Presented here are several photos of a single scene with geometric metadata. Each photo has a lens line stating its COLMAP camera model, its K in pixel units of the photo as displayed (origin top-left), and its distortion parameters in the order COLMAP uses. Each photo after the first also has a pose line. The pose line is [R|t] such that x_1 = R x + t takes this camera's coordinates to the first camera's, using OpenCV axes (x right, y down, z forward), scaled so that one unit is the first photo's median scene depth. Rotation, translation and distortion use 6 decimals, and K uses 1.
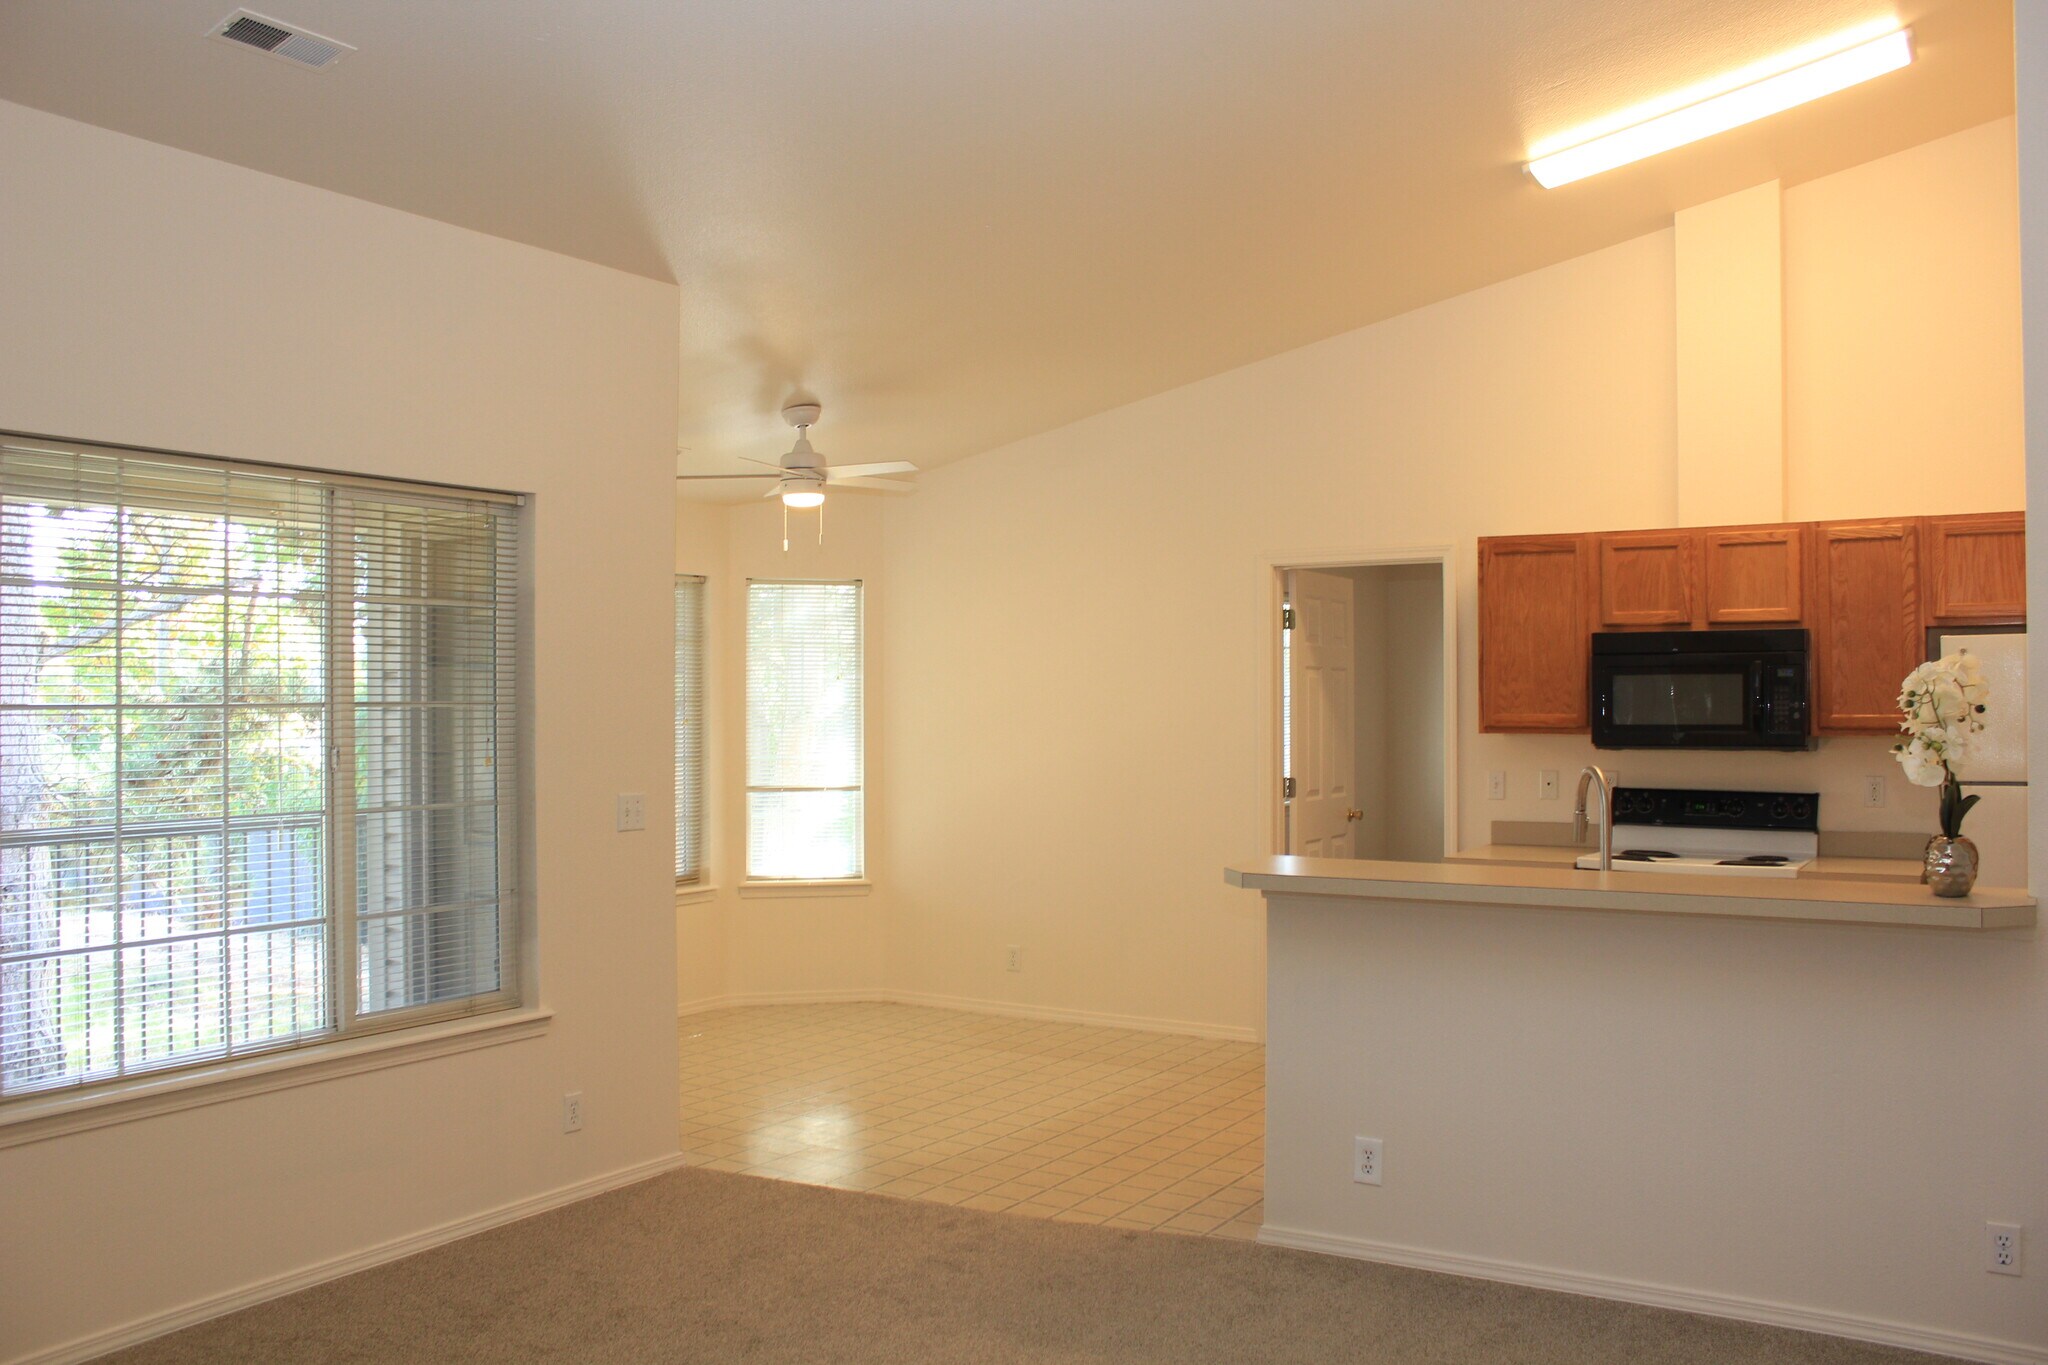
lens RADIAL K [[1697.2, 0, 1024.0], [0, 1697.2, 682.5], [0, 0, 1]] dist [-0.172941, 0.157446]
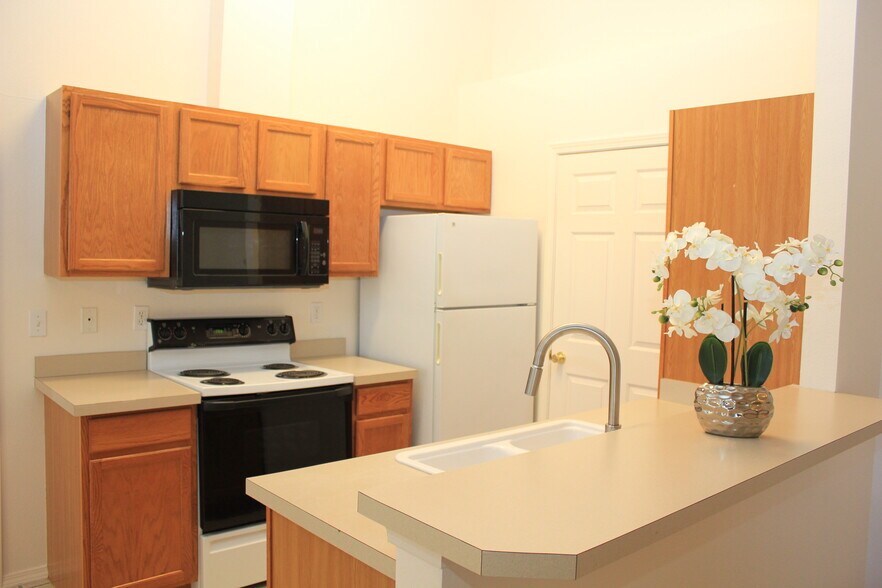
lens RADIAL K [[730.9, 0, 441.0], [0, 730.9, 294.0], [0, 0, 1]] dist [-0.172941, 0.157446]
pose [[0.286161, -0.041874, 0.957266, -0.086156], [-0.040743, 0.997609, 0.055818, 0.008153], [-0.957315, -0.054975, 0.283771, 0.730019]]
